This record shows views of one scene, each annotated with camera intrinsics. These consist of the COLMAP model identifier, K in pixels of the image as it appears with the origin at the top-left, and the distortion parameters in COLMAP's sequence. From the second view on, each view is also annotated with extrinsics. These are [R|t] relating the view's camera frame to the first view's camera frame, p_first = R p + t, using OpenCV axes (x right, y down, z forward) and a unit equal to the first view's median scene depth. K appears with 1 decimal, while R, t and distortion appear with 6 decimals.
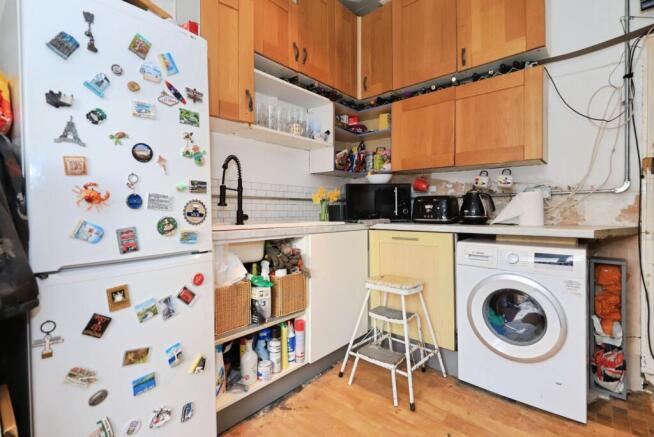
lens RADIAL K [[303.4, 0, 327.0], [0, 303.4, 218.5], [0, 0, 1]] dist [0.002013, 0.000030]
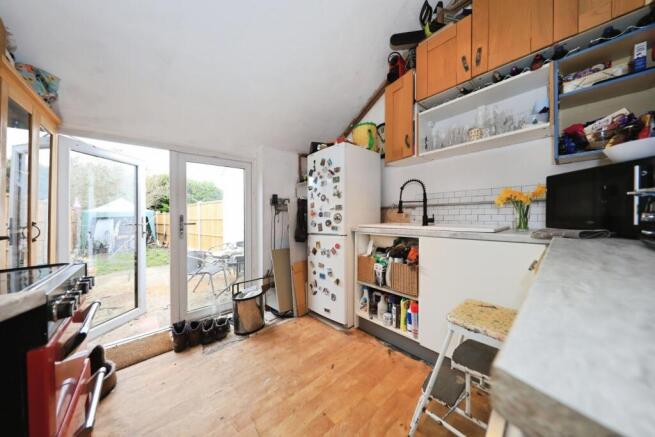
lens RADIAL K [[211.1, 0, 327.5], [0, 211.1, 218.5], [0, 0, 1]] dist [-0.000625, -0.000053]
pose [[-0.128358, 0.016133, -0.991597, 1.251698], [-0.005687, 0.999839, 0.017003, -0.045751], [0.991712, 0.007821, -0.128246, 1.150173]]
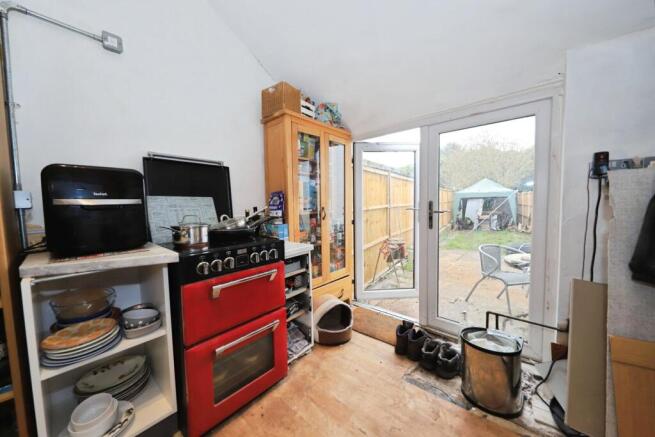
lens RADIAL K [[232.2, 0, 327.8], [0, 232.2, 213.9], [0, 0, 1]] dist [0.000477, 0.000055]
pose [[-0.999805, 0.018404, -0.007167, 0.415567], [0.017802, 0.996913, 0.076471, -0.085219], [0.008552, 0.076328, -0.997046, 1.327211]]
